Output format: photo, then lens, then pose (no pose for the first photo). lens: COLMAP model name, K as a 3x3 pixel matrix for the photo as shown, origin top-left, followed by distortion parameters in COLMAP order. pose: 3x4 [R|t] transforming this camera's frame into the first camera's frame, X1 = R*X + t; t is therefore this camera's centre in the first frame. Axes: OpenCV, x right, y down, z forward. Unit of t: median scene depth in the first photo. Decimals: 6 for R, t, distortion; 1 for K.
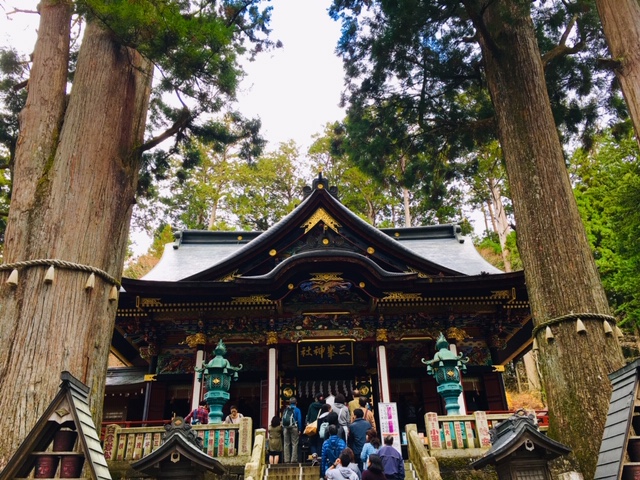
lens RADIAL K [[549.3, 0, 320.0], [0, 549.3, 240.0], [0, 0, 1]] dist [0.054002, -0.012383]
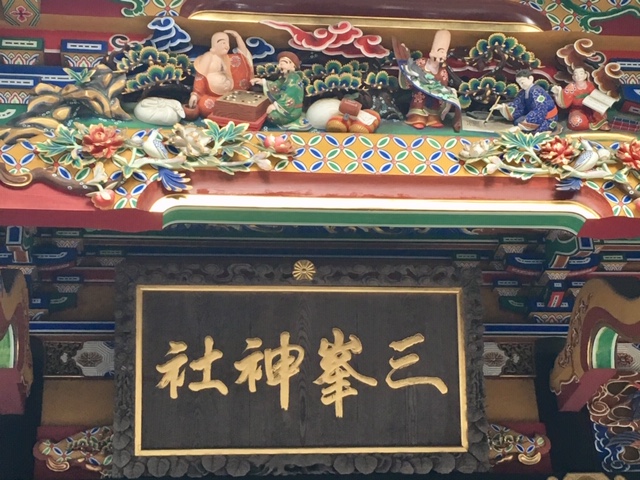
lens RADIAL K [[1175.6, 0, 320.1], [0, 1175.6, 272.2], [0, 0, 1]] dist [0.138006, -1.136649]
pose [[0.992836, 0.030366, 0.115562, -0.033268], [-0.028609, 0.999449, -0.016836, 0.208820], [-0.116010, 0.013409, 0.993158, 0.752648]]
